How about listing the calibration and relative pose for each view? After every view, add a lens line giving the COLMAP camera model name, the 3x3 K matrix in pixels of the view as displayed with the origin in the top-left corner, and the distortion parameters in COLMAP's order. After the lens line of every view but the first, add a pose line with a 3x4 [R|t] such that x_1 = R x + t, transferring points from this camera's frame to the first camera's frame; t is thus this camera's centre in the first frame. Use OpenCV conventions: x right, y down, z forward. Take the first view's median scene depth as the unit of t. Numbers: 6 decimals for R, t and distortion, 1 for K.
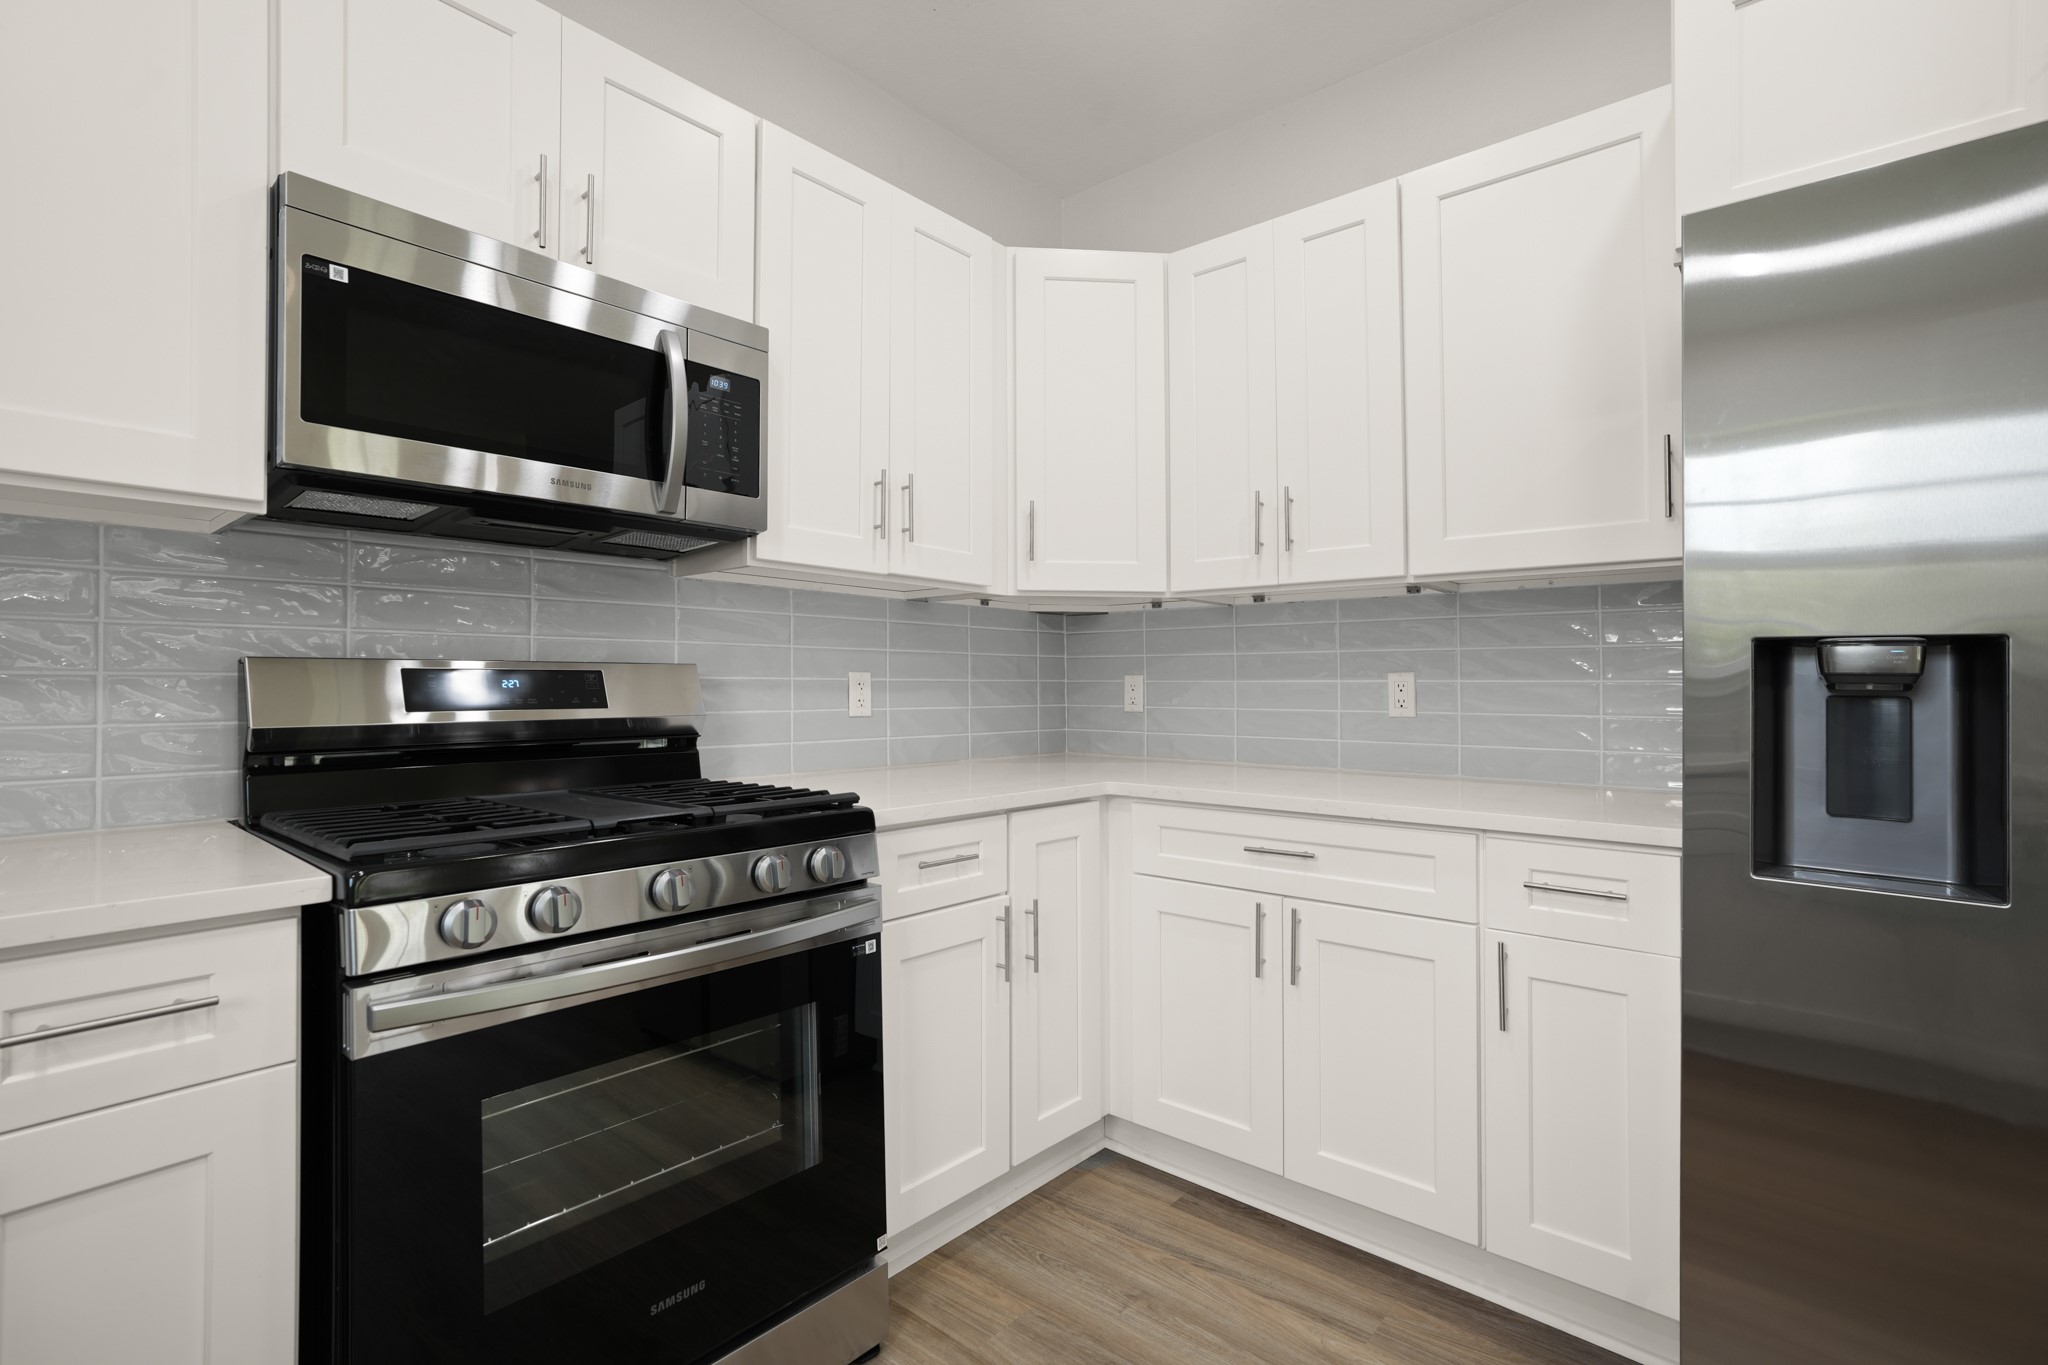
lens RADIAL K [[943.1, 0, 1024.0], [0, 943.1, 682.5], [0, 0, 1]] dist [-0.048215, 0.028392]
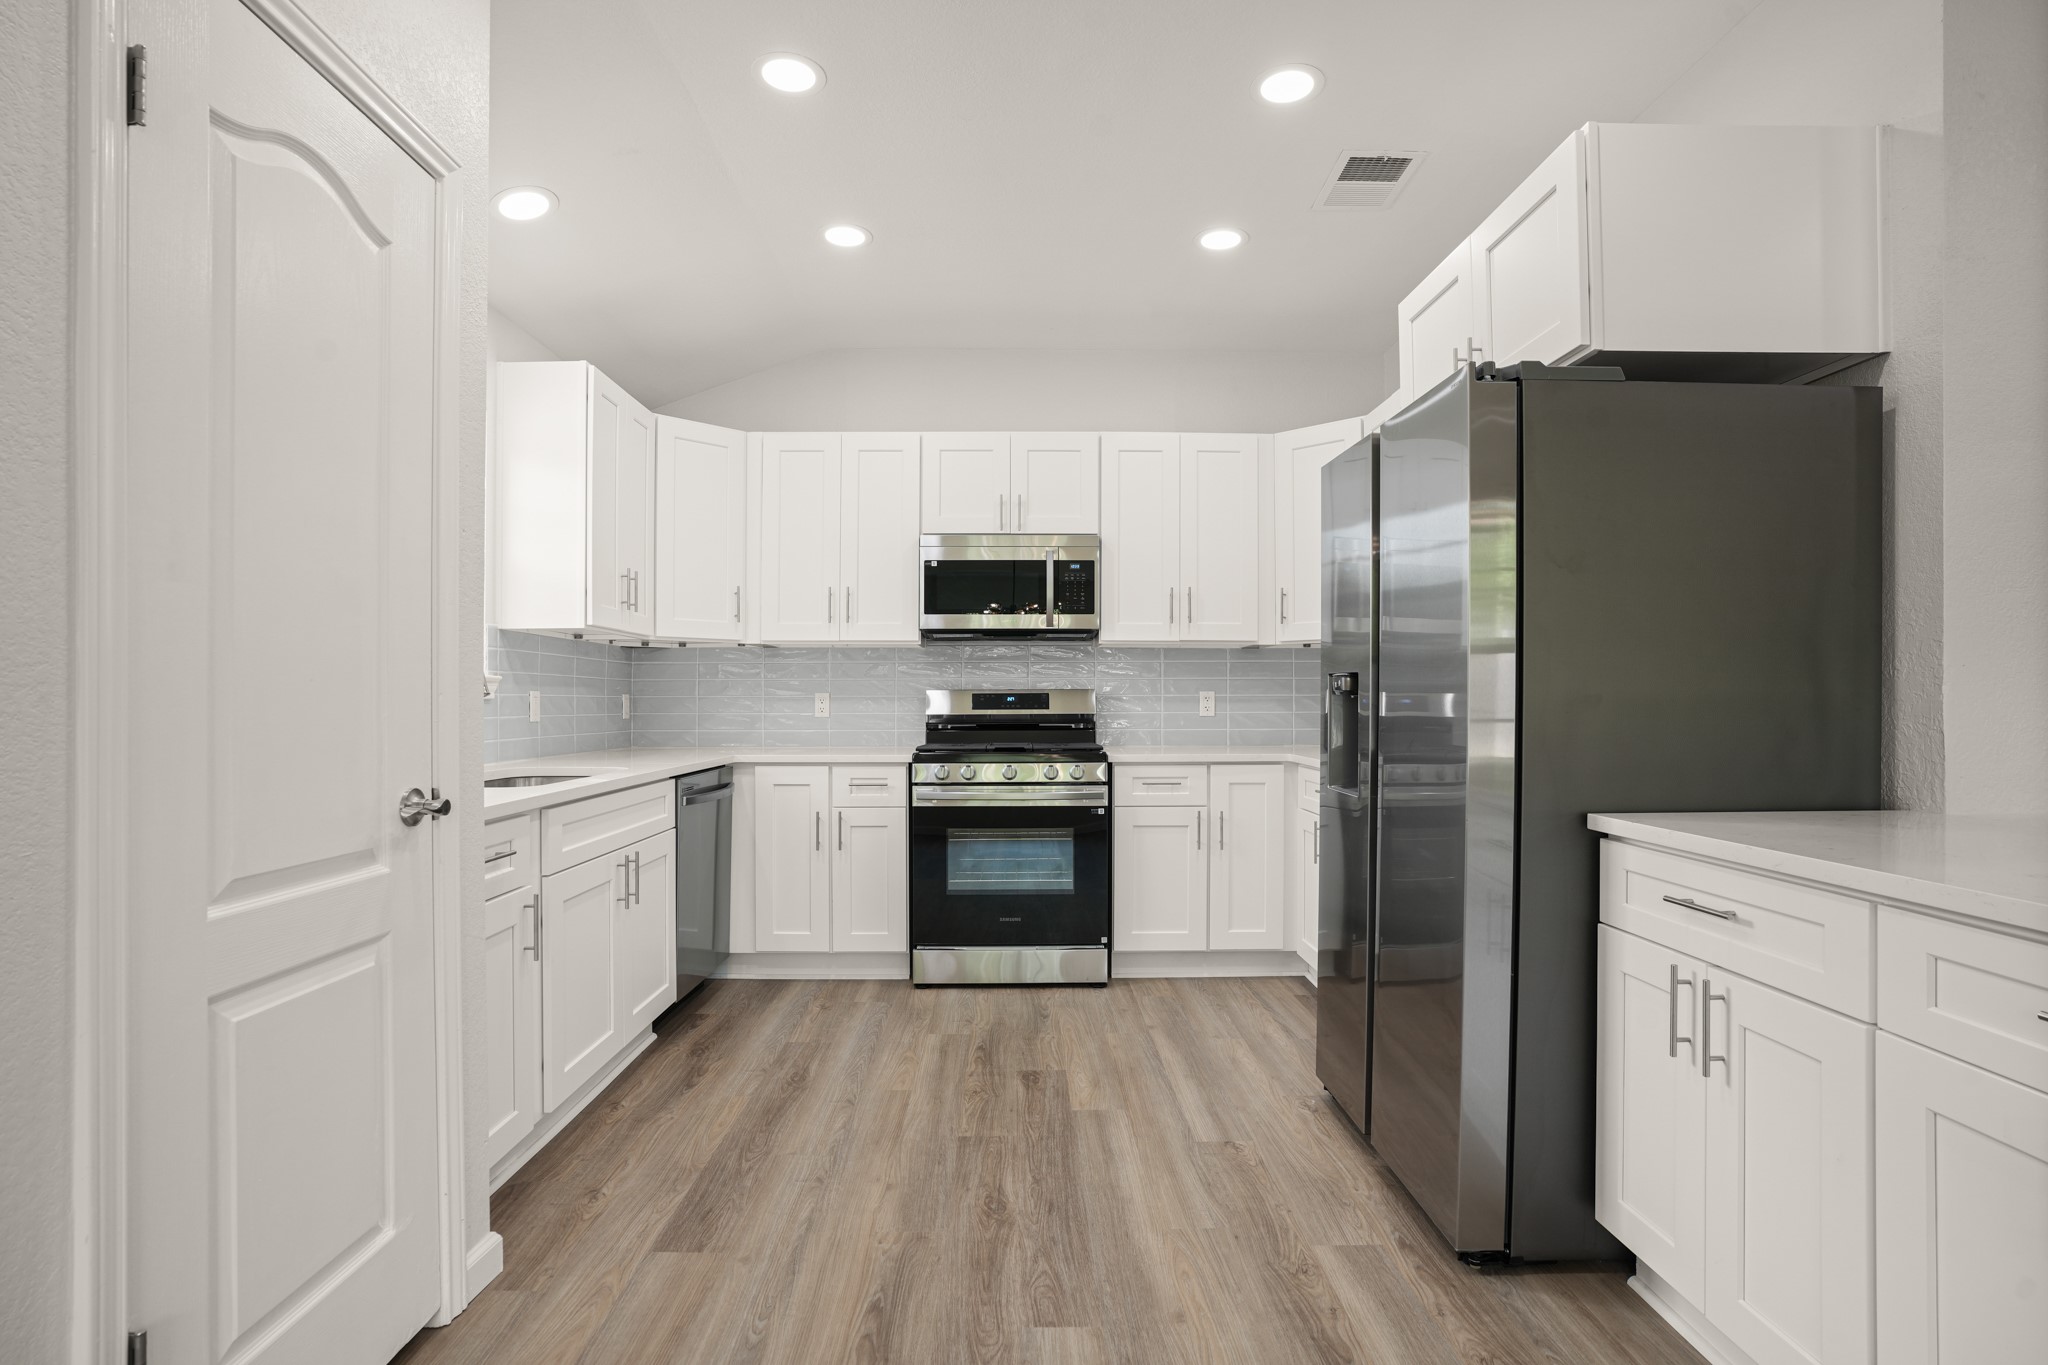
lens RADIAL K [[987.0, 0, 1024.0], [0, 987.0, 682.5], [0, 0, 1]] dist [-0.070058, 0.031068]
pose [[0.671683, -0.015276, -0.740682, 1.376669], [0.005263, 0.999861, -0.015849, -0.000038], [0.740820, 0.006747, 0.671669, -0.711842]]
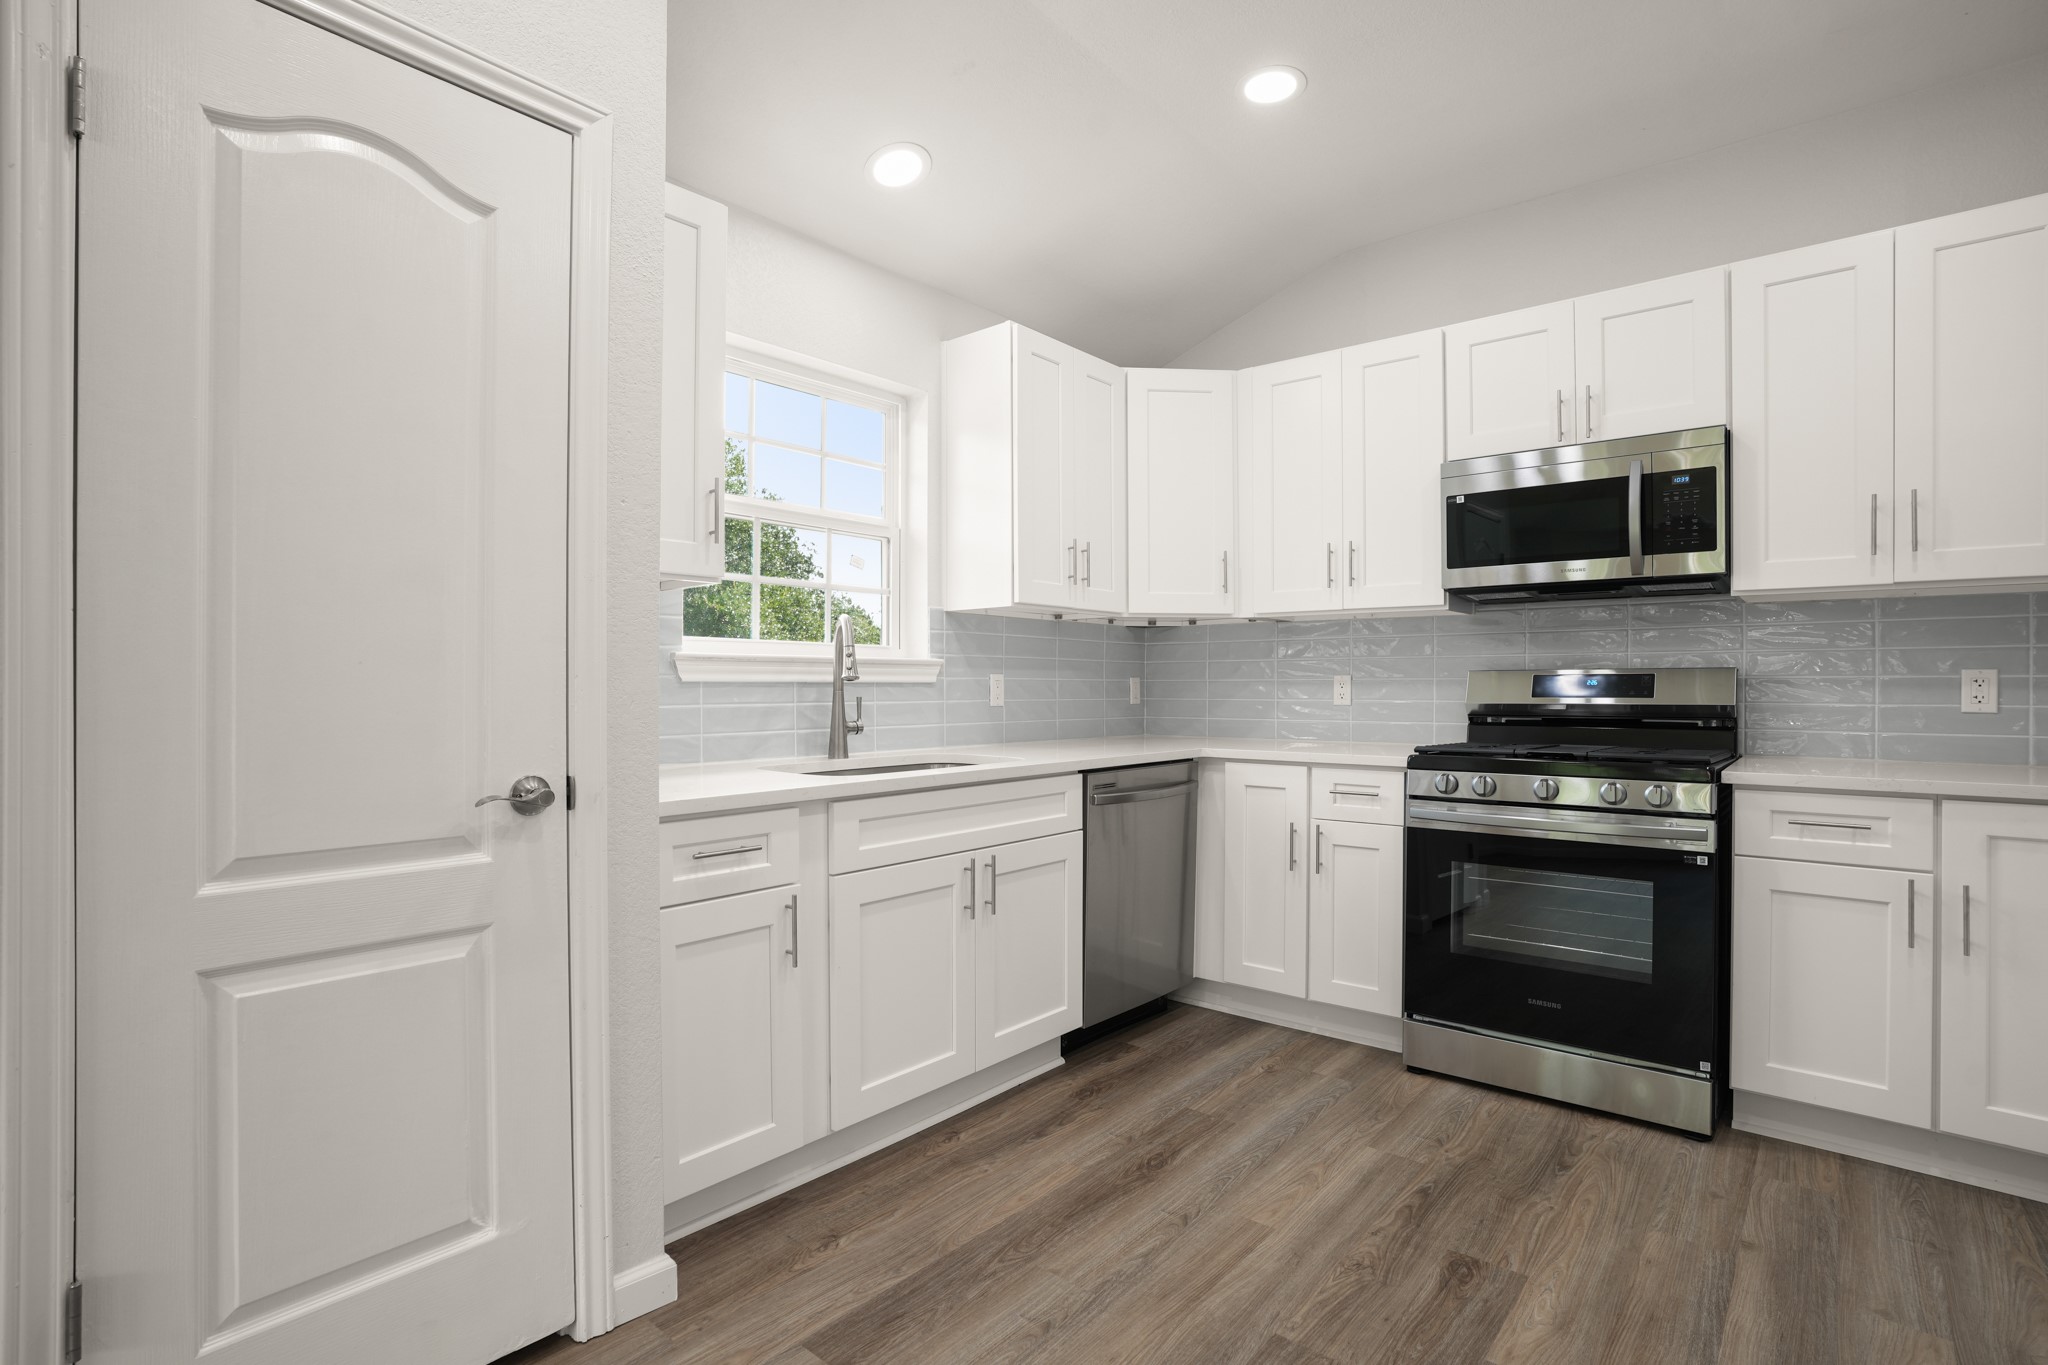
lens RADIAL K [[987.0, 0, 1024.0], [0, 987.0, 682.5], [0, 0, 1]] dist [-0.070058, 0.031068]
pose [[0.019621, -0.004069, -0.999799, 1.184150], [0.003964, 0.999984, -0.003992, 0.004582], [0.999800, -0.003885, 0.019637, -0.077570]]
